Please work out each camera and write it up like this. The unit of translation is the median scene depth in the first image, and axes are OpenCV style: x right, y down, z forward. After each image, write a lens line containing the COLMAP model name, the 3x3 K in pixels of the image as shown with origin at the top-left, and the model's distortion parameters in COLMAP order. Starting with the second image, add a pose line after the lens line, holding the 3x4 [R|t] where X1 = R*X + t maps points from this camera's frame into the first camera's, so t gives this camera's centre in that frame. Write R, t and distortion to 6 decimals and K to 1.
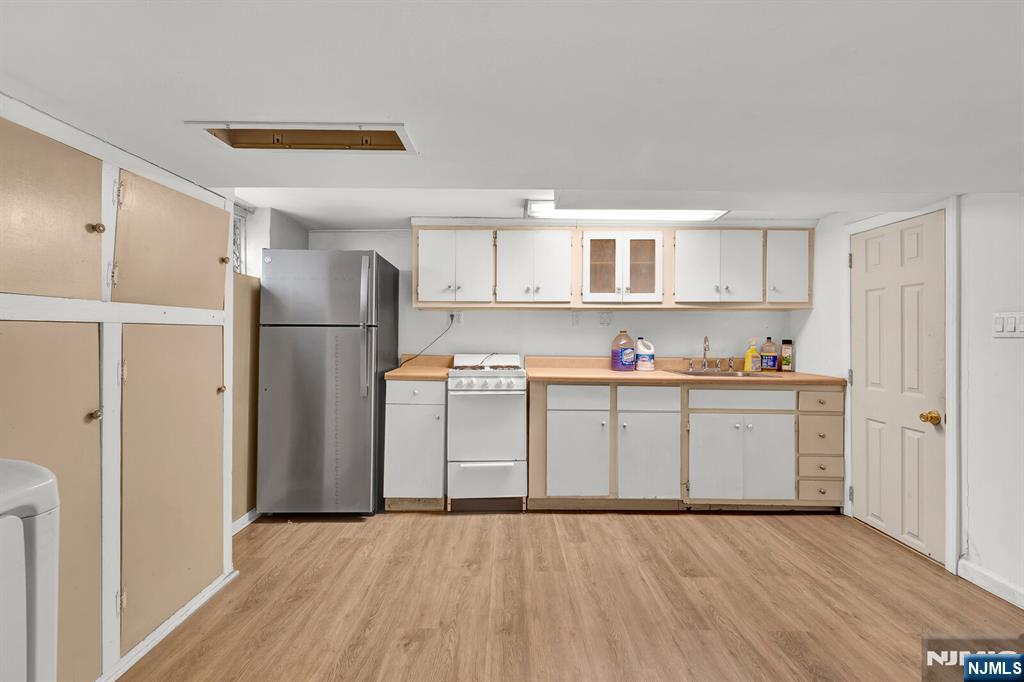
lens RADIAL K [[433.5, 0, 509.8], [0, 433.5, 334.6], [0, 0, 1]] dist [0.000803, -0.000212]
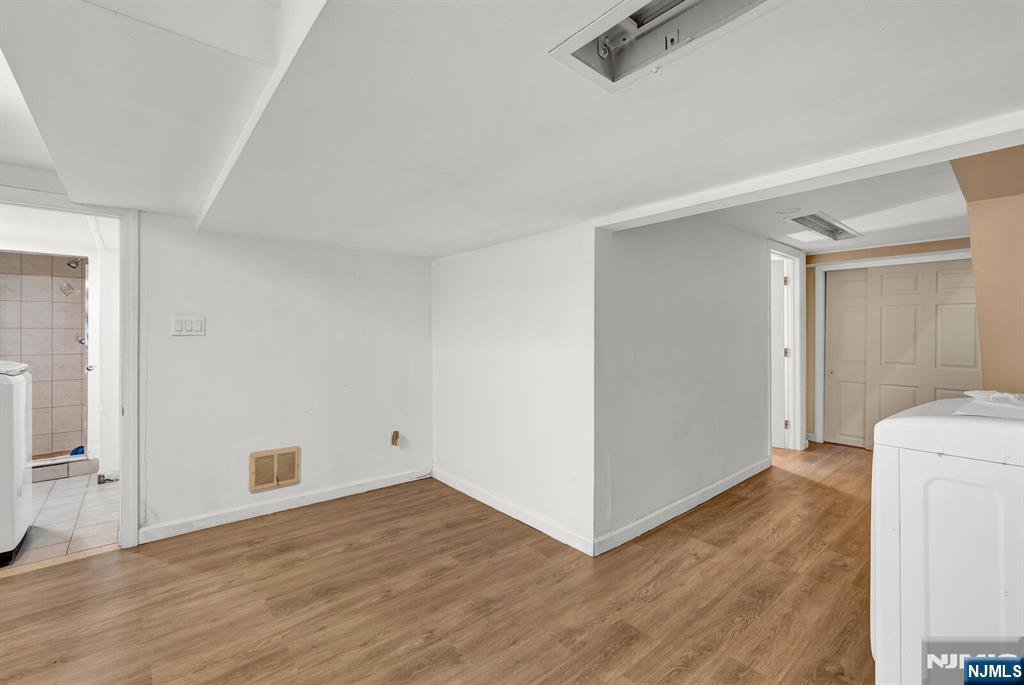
lens RADIAL K [[433.5, 0, 505.1], [0, 433.5, 338.9], [0, 0, 1]] dist [0.000803, -0.000212]
pose [[-0.637782, -0.015138, 0.770068, -0.477725], [-0.007818, 0.999883, 0.013181, -0.007117], [-0.770177, 0.002387, -0.637826, 1.051705]]
